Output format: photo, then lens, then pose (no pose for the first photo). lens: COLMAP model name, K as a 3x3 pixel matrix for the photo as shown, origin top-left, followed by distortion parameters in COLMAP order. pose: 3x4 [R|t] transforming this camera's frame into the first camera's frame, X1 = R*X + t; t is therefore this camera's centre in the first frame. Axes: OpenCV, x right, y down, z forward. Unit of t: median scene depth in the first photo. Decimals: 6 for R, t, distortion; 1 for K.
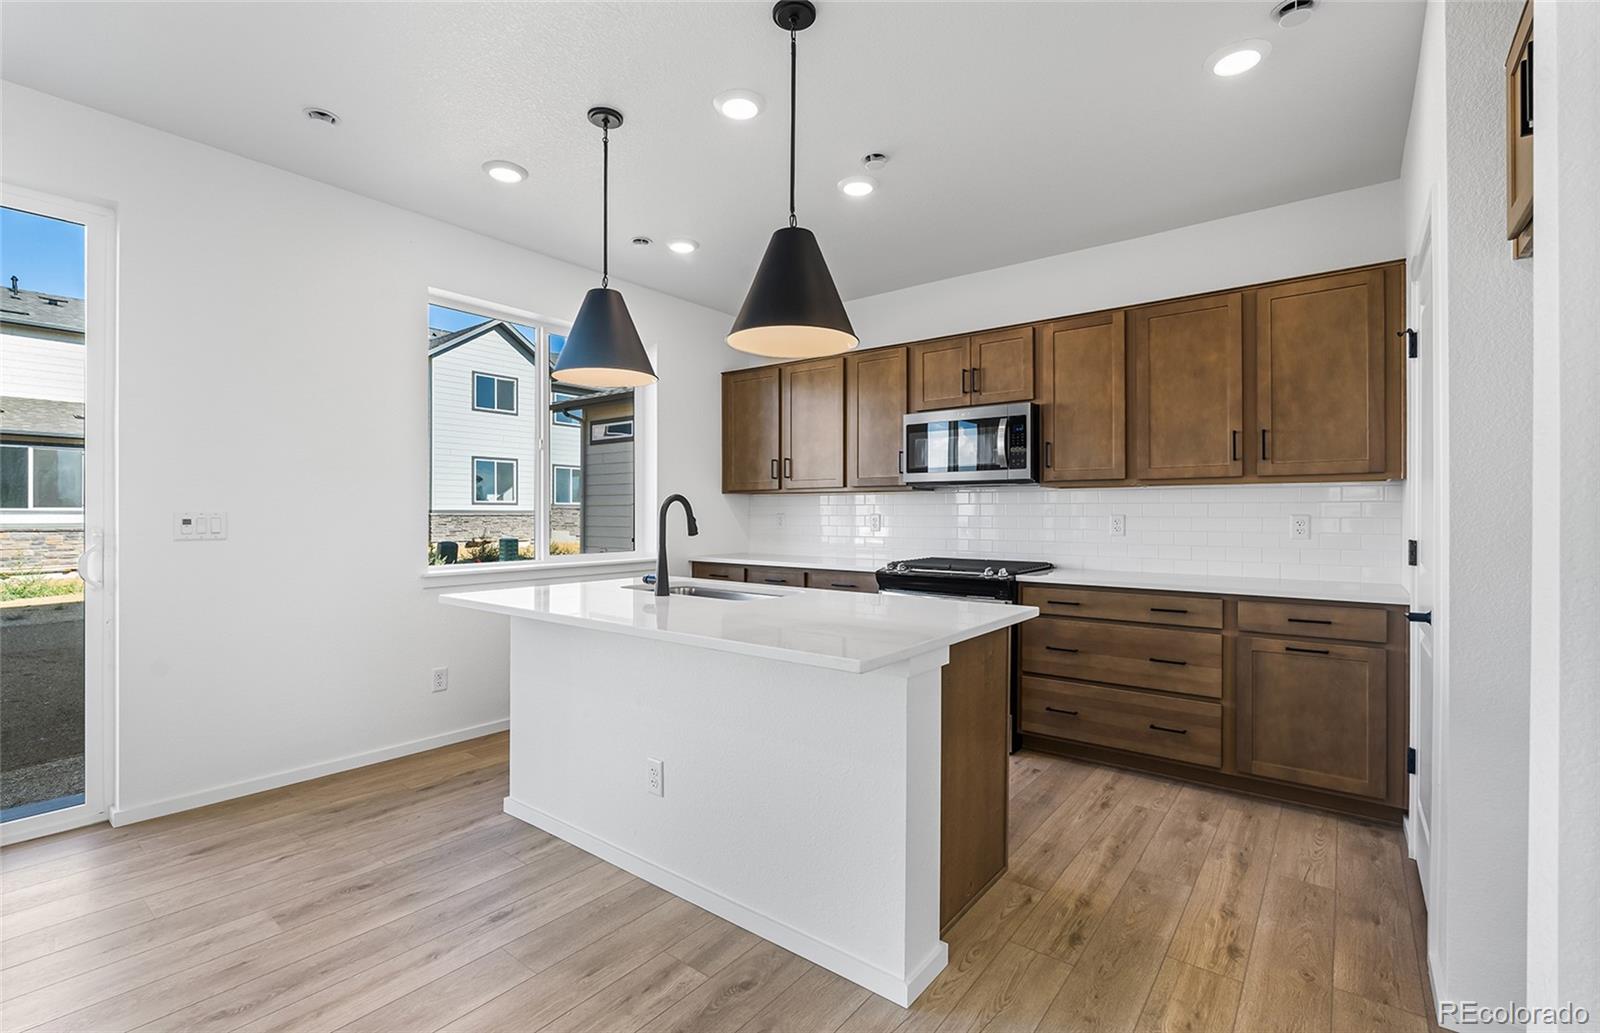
lens RADIAL K [[710.2, 0, 794.4], [0, 710.2, 513.4], [0, 0, 1]] dist [-0.009776, -0.000137]
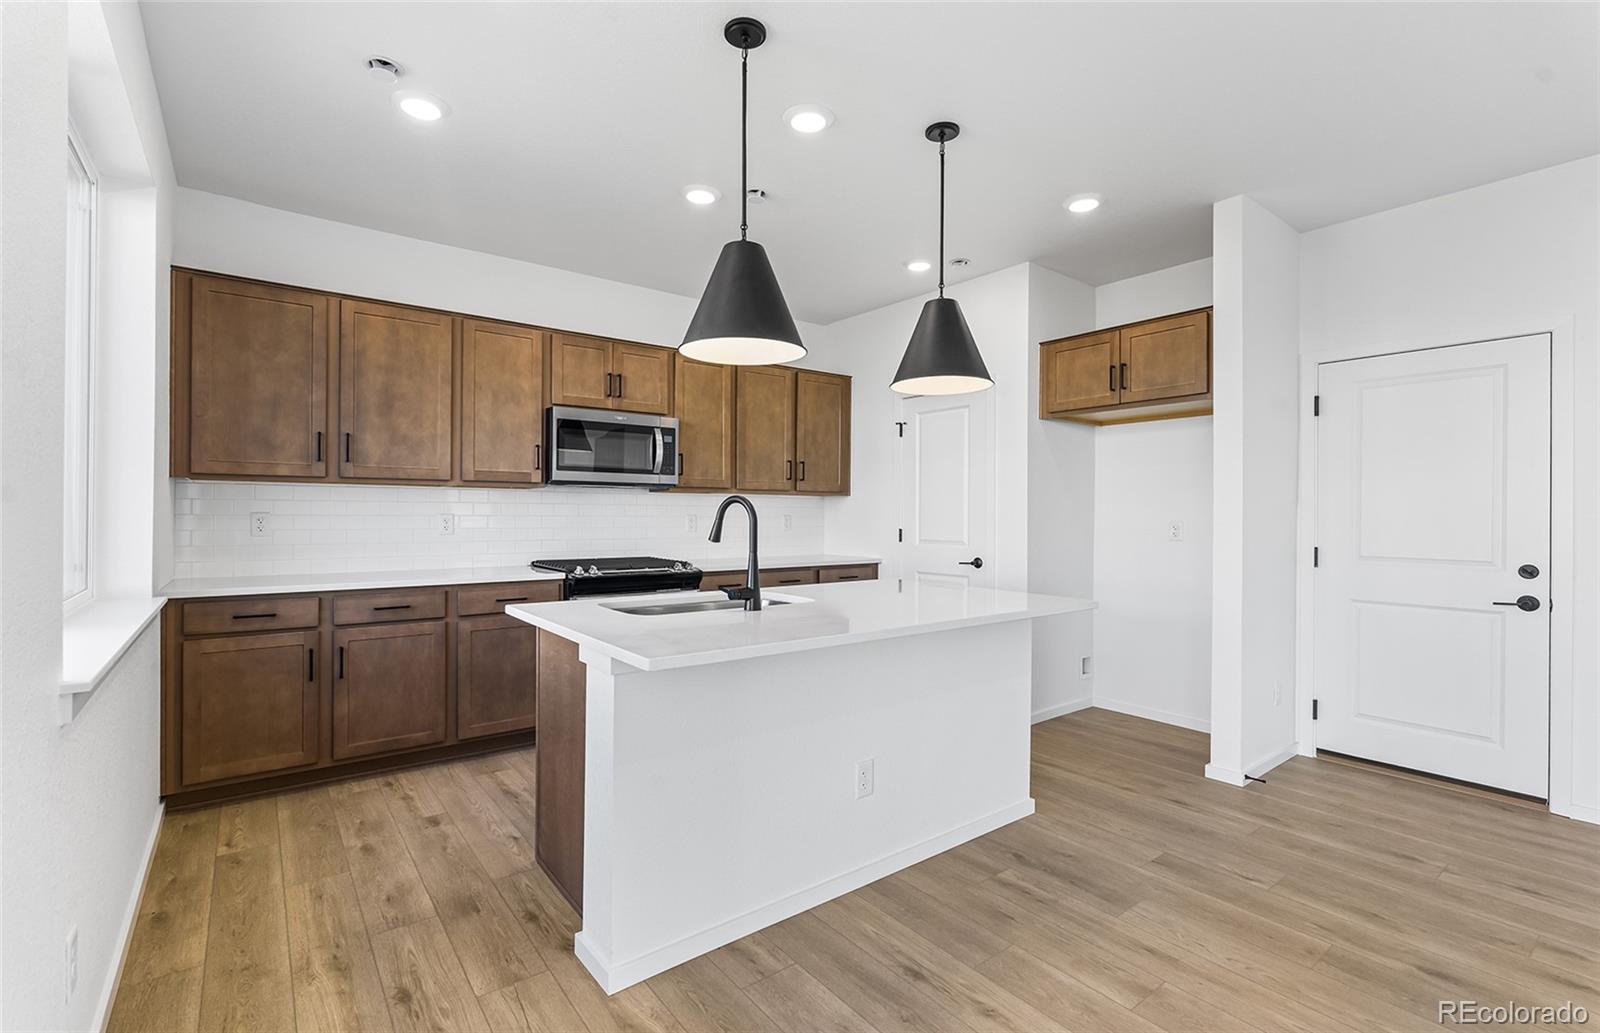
lens RADIAL K [[710.2, 0, 794.4], [0, 710.2, 513.4], [0, 0, 1]] dist [-0.009776, -0.000137]
pose [[0.248173, -0.001616, 0.968714, -0.795832], [-0.008194, 0.999959, 0.003767, -0.007488], [-0.968681, -0.008872, 0.248150, 0.562296]]
